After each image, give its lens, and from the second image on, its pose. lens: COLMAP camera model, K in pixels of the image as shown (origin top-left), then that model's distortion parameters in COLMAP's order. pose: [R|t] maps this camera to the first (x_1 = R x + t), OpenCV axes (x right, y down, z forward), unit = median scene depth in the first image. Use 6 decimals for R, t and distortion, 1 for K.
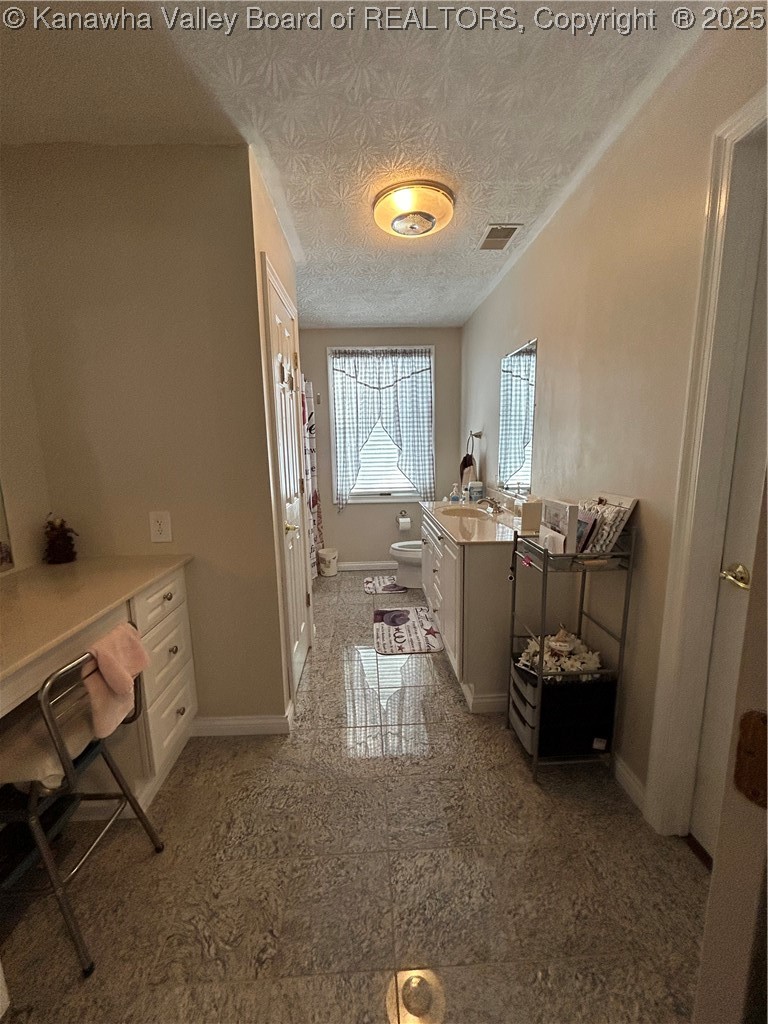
lens RADIAL K [[413.1, 0, 383.3], [0, 413.1, 513.7], [0, 0, 1]] dist [0.000647, -0.000068]
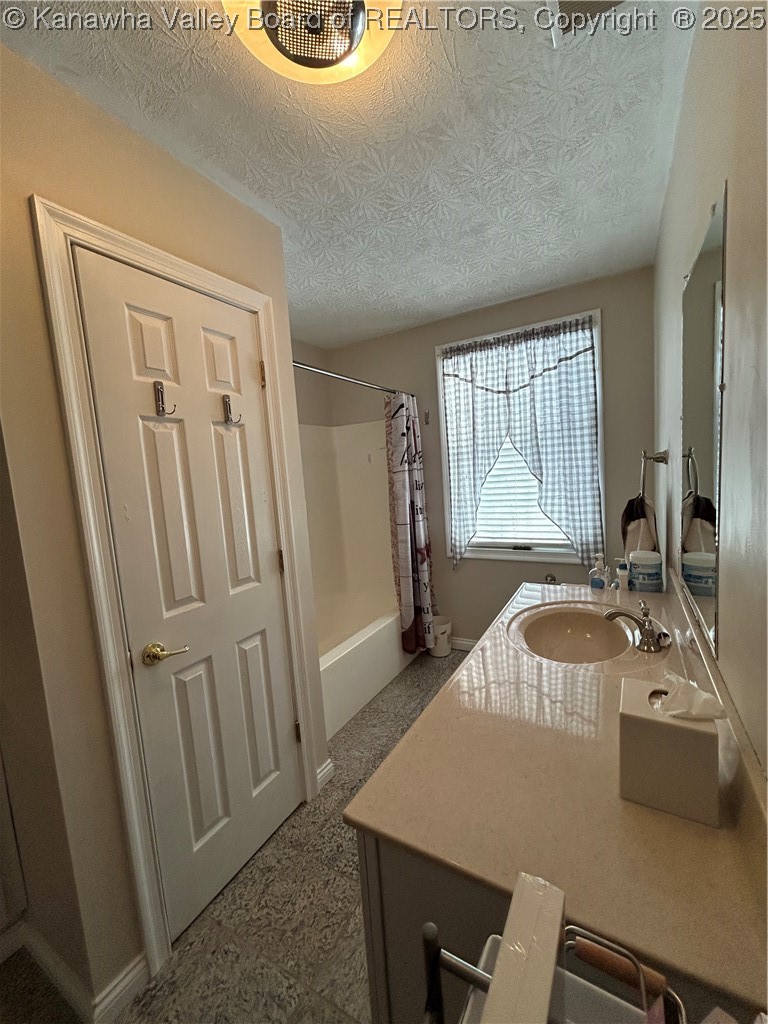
lens RADIAL K [[413.1, 0, 383.3], [0, 413.1, 513.7], [0, 0, 1]] dist [0.000647, -0.000068]
pose [[0.845589, 0.017299, -0.533554, 0.181301], [-0.034441, 0.999160, -0.022188, -0.084064], [0.532723, 0.037138, 0.845475, 0.332981]]
